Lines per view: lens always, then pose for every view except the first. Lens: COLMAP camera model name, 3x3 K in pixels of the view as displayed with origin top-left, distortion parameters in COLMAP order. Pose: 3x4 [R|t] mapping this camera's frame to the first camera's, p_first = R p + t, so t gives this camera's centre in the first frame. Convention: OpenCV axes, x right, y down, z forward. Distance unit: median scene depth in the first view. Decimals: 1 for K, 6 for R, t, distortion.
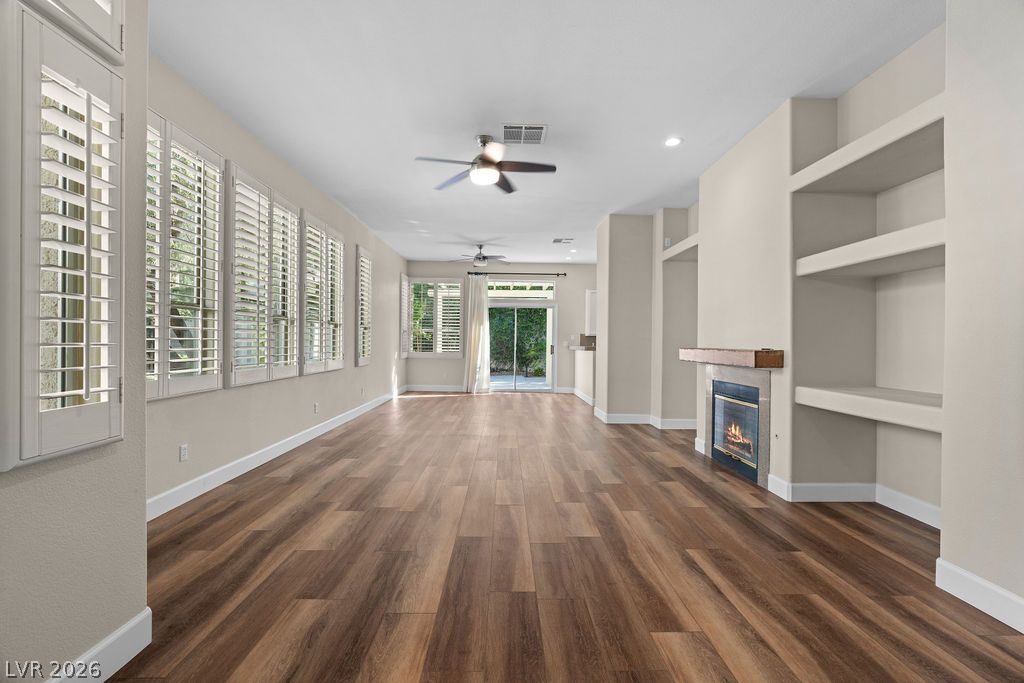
lens RADIAL K [[460.4, 0, 512.0], [0, 460.4, 341.5], [0, 0, 1]] dist [-0.003285, 0.000028]
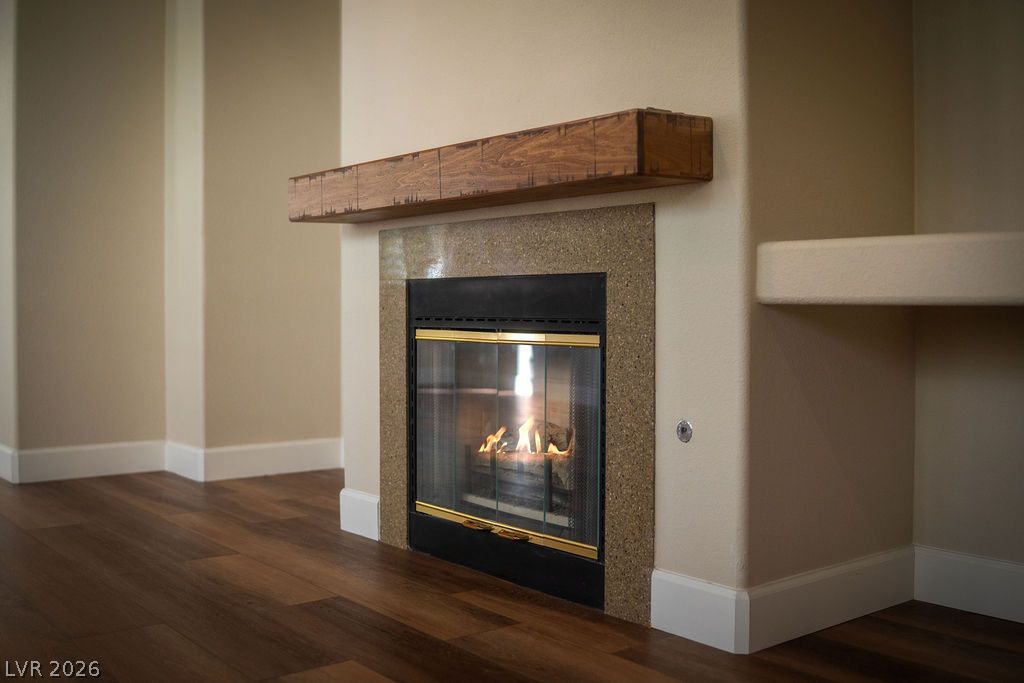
lens RADIAL K [[1103.7, 0, 512.0], [0, 1103.7, 341.5], [0, 0, 1]] dist [-0.101161, -0.004154]
pose [[0.796377, -0.035554, 0.603755, 0.088277], [0.011668, 0.998988, 0.043437, 0.117187], [-0.604688, -0.027548, 0.795986, 0.518566]]
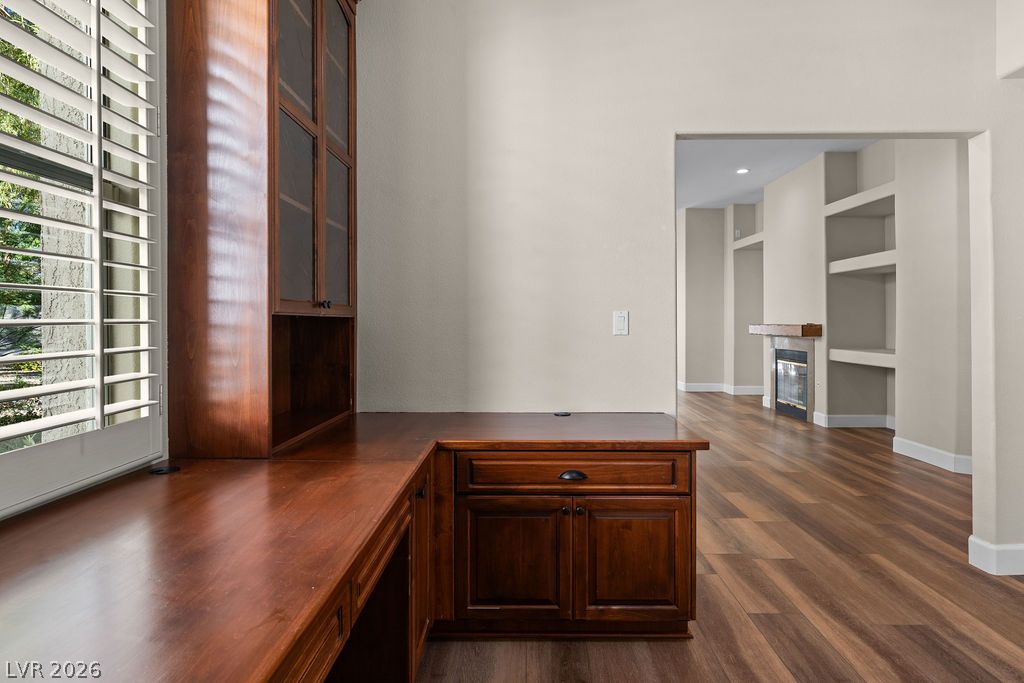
lens RADIAL K [[580.6, 0, 511.9], [0, 580.6, 323.4], [0, 0, 1]] dist [-0.032982, -0.000225]
pose [[0.999272, -0.010750, -0.036603, -0.304848], [0.010855, 0.999938, 0.002669, 0.000435], [0.036572, -0.003065, 0.999326, -0.806426]]
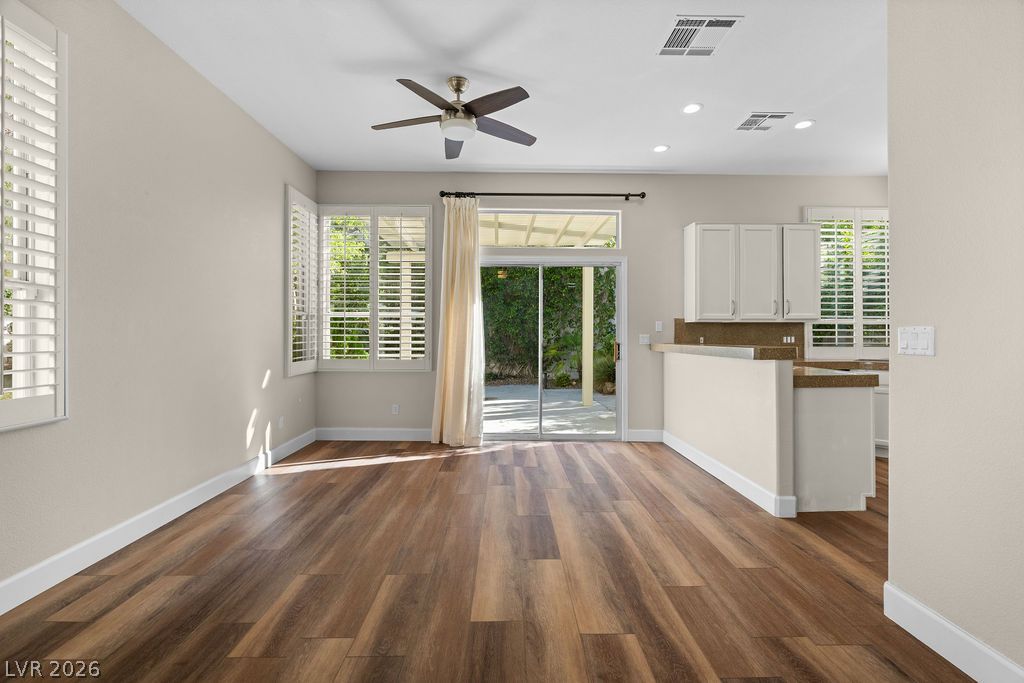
lens RADIAL K [[461.5, 0, 512.6], [0, 461.5, 333.9], [0, 0, 1]] dist [-0.004721, 0.000401]
pose [[0.999940, -0.009948, -0.004501, -0.057503], [0.009928, 0.999941, -0.004465, 0.000137], [0.004545, 0.004420, 0.999980, 1.493566]]
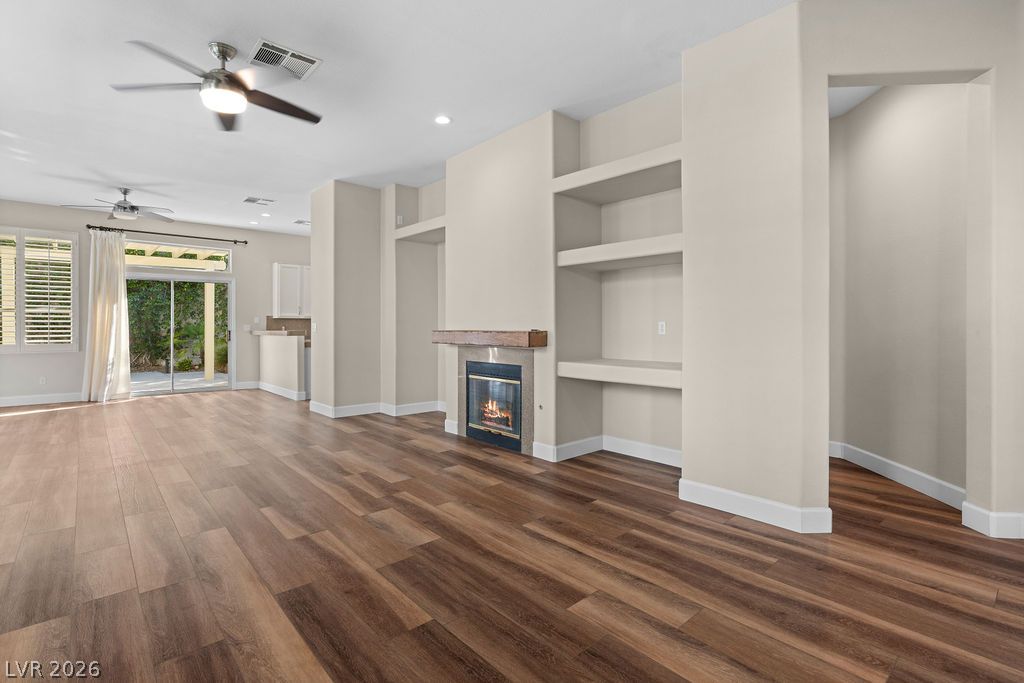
lens RADIAL K [[488.8, 0, 511.7], [0, 488.8, 326.7], [0, 0, 1]] dist [-0.003674, 0.000723]
pose [[0.761948, -0.013591, 0.647496, -0.246598], [0.009867, 0.999907, 0.009377, -0.003009], [-0.647563, -0.000756, 0.762011, 0.128149]]
